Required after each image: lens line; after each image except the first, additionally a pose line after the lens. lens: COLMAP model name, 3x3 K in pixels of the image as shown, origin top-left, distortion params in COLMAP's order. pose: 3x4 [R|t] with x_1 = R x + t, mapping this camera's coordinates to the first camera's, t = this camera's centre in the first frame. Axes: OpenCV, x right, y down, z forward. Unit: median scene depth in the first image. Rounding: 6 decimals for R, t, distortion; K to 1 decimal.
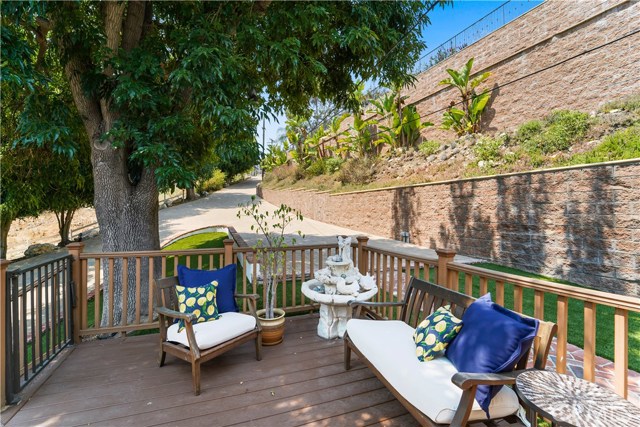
lens RADIAL K [[265.4, 0, 320.0], [0, 265.4, 213.5], [0, 0, 1]] dist [-0.013334, -0.000163]
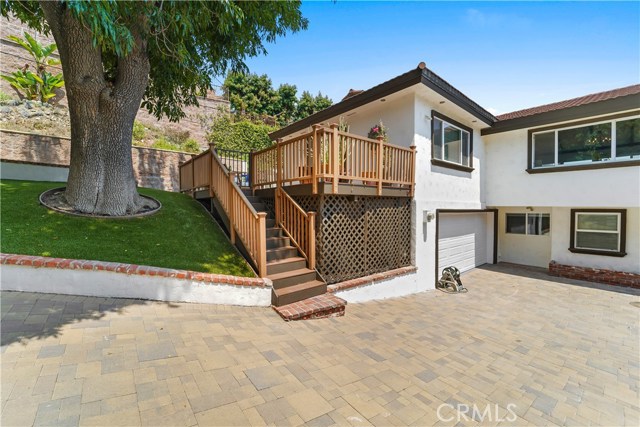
lens RADIAL K [[265.4, 0, 320.0], [0, 265.4, 213.5], [0, 0, 1]] dist [-0.013334, -0.000163]
pose [[-0.277227, -0.021270, 0.960569, -1.583326], [0.011051, 0.999618, 0.025324, 0.313795], [-0.960741, 0.017636, -0.276886, 0.280907]]
